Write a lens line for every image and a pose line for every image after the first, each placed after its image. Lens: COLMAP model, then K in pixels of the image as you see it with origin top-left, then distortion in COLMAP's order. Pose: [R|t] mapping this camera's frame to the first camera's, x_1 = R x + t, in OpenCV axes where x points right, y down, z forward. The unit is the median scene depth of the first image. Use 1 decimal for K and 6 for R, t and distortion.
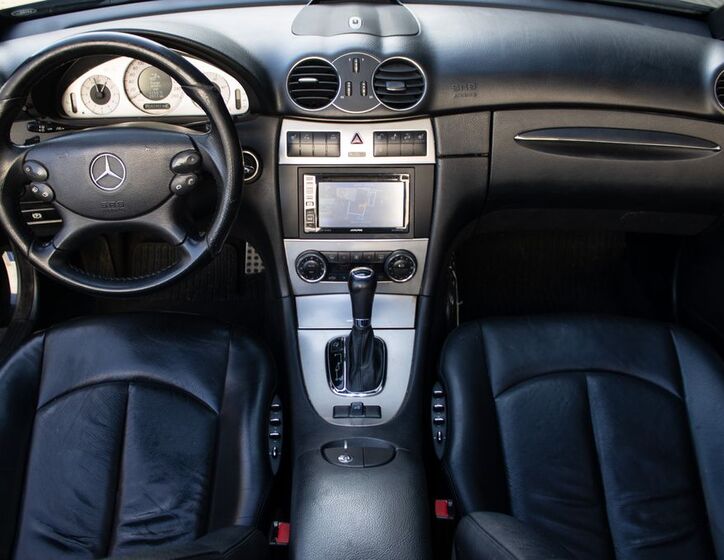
lens RADIAL K [[749.9, 0, 360.6], [0, 749.9, 279.1], [0, 0, 1]] dist [-0.124820, 0.000000]
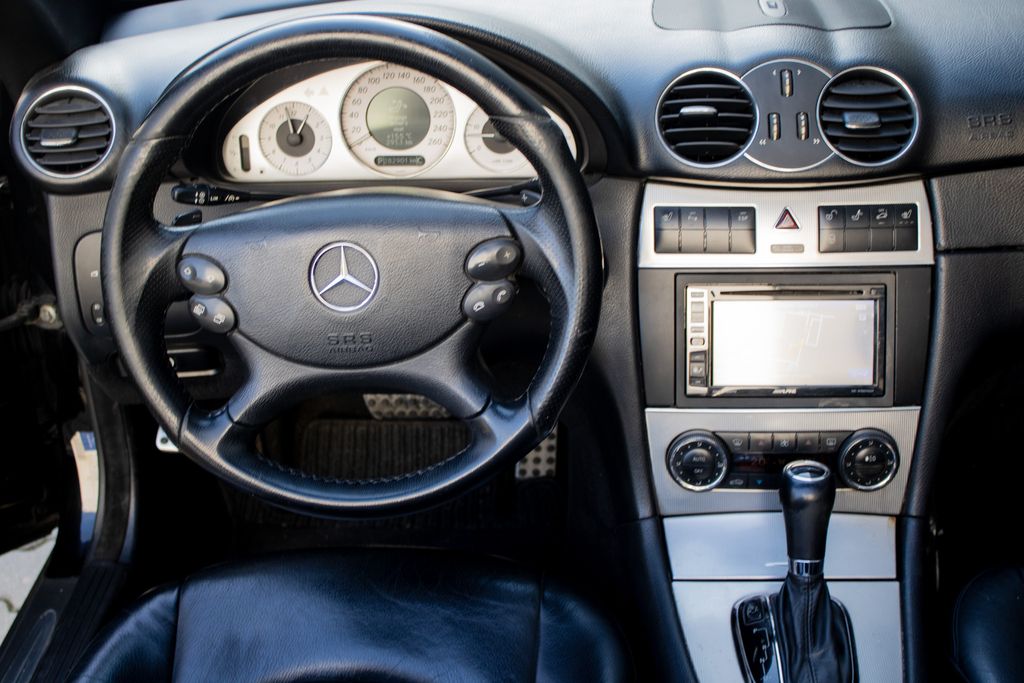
lens RADIAL K [[1372.5, 0, 517.3], [0, 1372.5, 340.7], [0, 0, 1]] dist [-0.070173, 0.000000]
pose [[0.998358, -0.002563, -0.057218, -0.140700], [-0.004011, 0.993417, -0.114482, 0.010586], [0.057135, 0.114524, 0.991776, 0.030287]]
